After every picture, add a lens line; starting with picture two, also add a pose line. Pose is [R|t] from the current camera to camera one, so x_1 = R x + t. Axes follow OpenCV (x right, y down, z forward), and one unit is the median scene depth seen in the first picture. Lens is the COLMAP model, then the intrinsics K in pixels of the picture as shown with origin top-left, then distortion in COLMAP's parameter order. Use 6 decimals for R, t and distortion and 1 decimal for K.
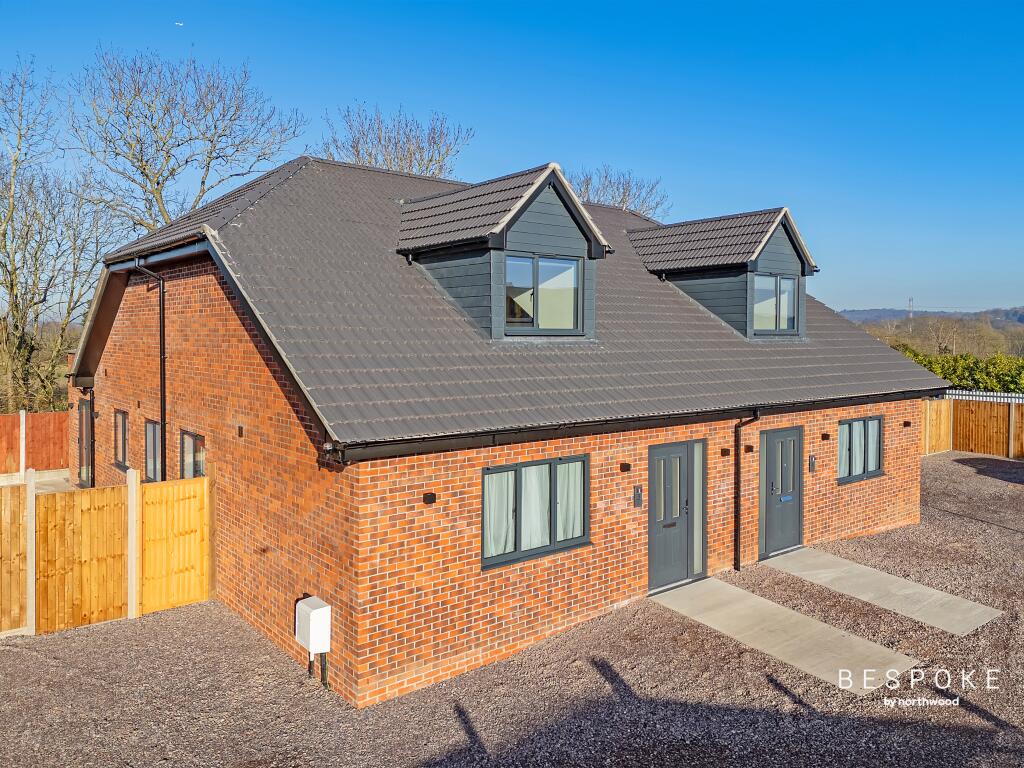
lens RADIAL K [[740.9, 0, 510.2], [0, 740.9, 363.4], [0, 0, 1]] dist [0.118500, -0.104304]
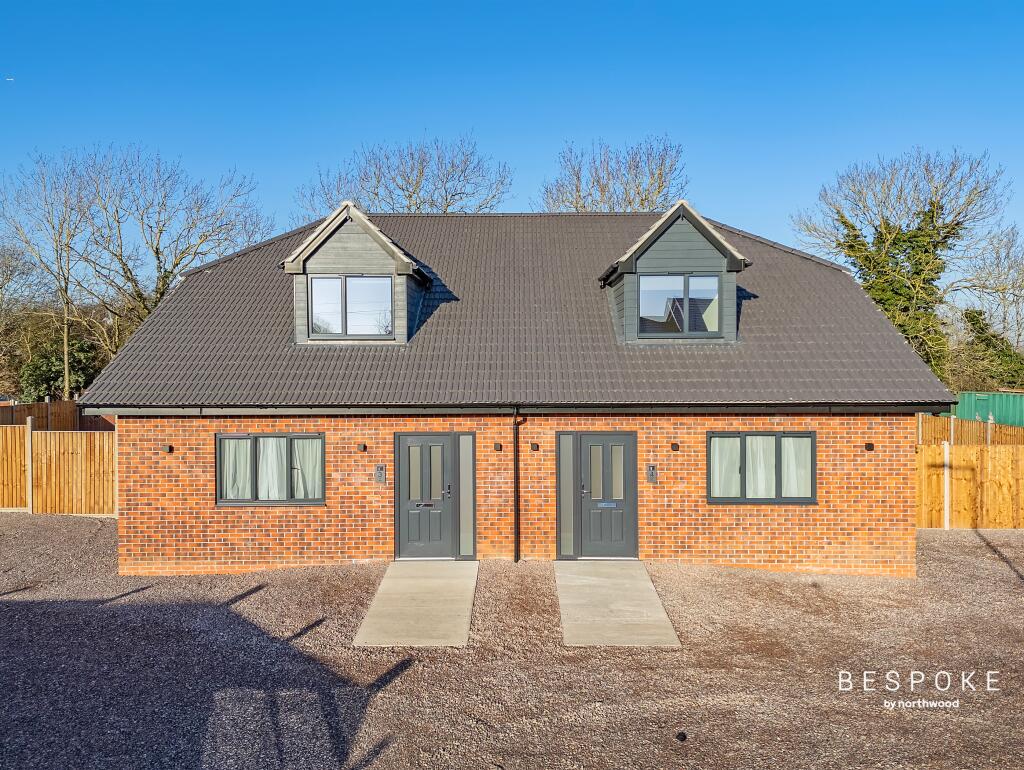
lens RADIAL K [[761.9, 0, 509.6], [0, 761.9, 362.2], [0, 0, 1]] dist [0.114057, -0.117958]
pose [[0.770167, 0.004484, -0.637826, 1.120435], [-0.018697, 0.999704, -0.015548, 0.016145], [0.637568, 0.023900, 0.770023, 0.192040]]
